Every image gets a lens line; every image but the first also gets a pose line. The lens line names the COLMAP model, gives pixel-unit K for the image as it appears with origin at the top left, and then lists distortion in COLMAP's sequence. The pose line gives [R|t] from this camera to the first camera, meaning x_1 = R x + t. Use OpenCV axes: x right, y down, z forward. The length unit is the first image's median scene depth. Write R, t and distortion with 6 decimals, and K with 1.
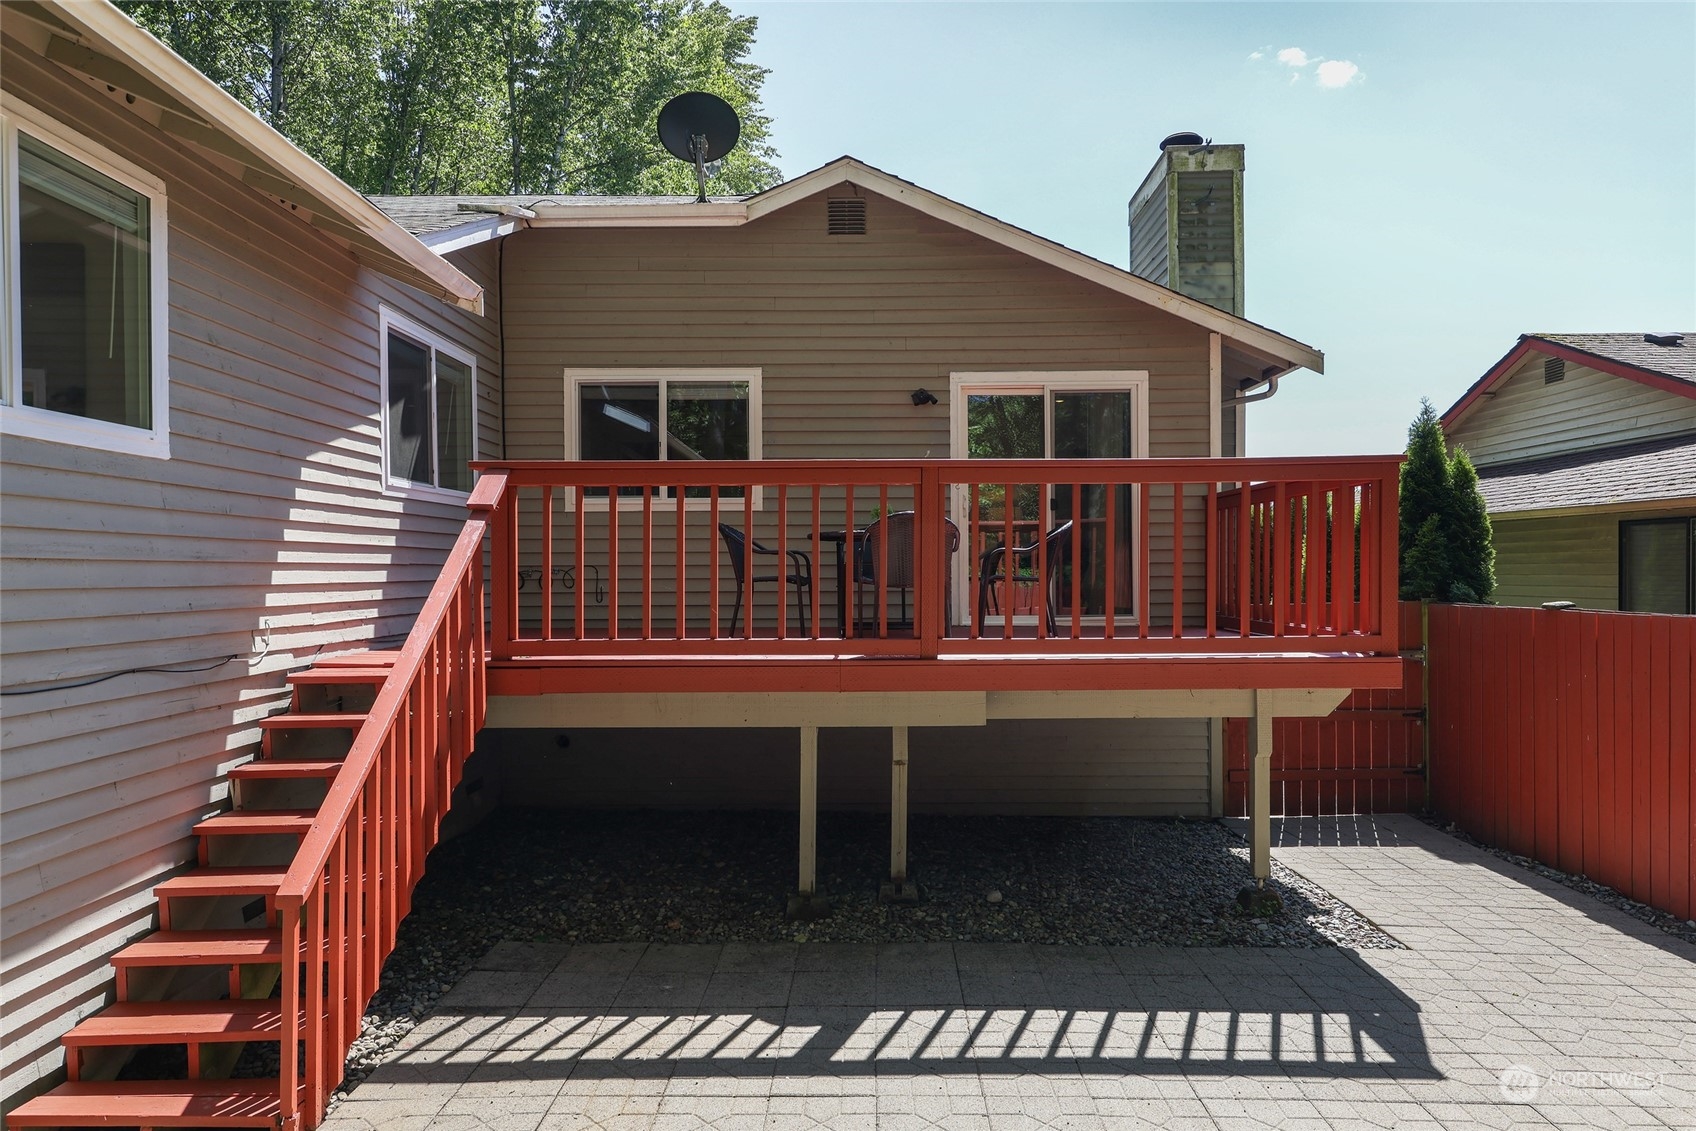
lens RADIAL K [[1048.9, 0, 854.6], [0, 1048.9, 580.1], [0, 0, 1]] dist [0.007162, 0.001919]
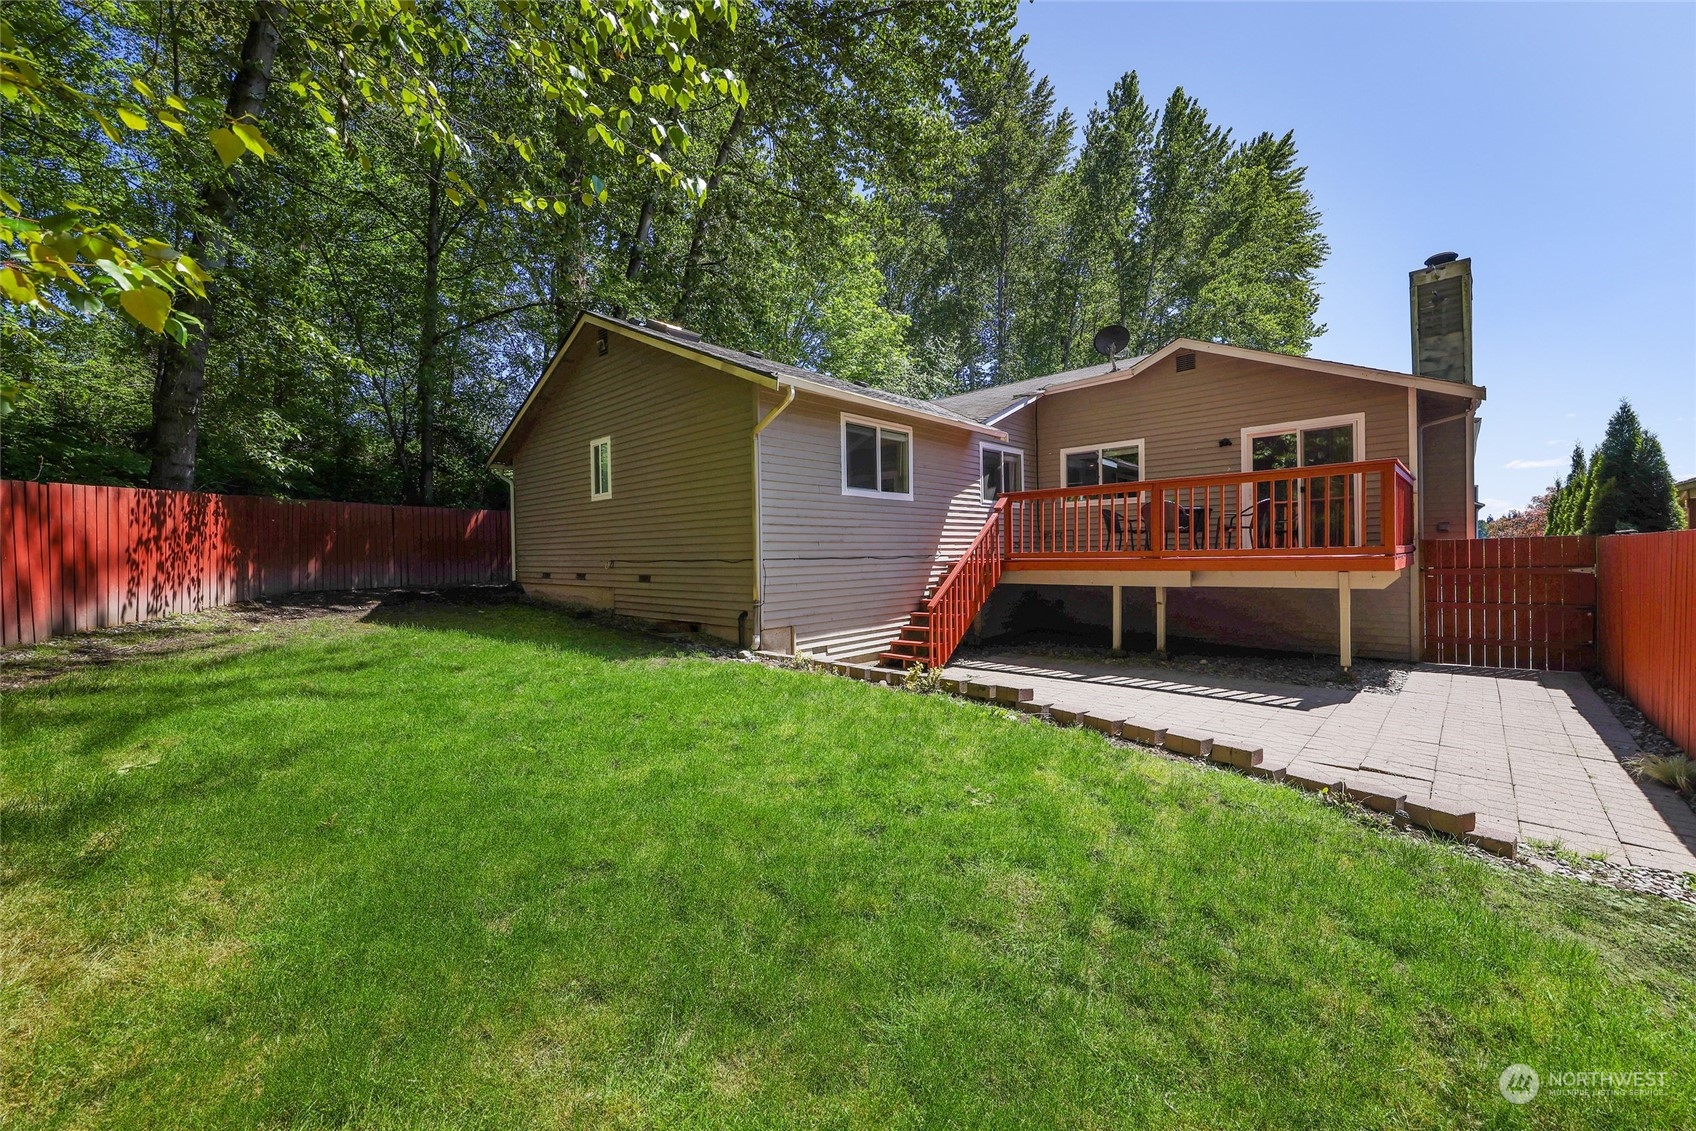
lens RADIAL K [[664.8, 0, 848.0], [0, 664.8, 565.5], [0, 0, 1]] dist [-0.000422, -0.000033]
pose [[0.731584, 0.000676, -0.681751, 0.500645], [0.010875, 0.999861, 0.012661, 0.052041], [0.681665, -0.016676, 0.731475, -0.563991]]
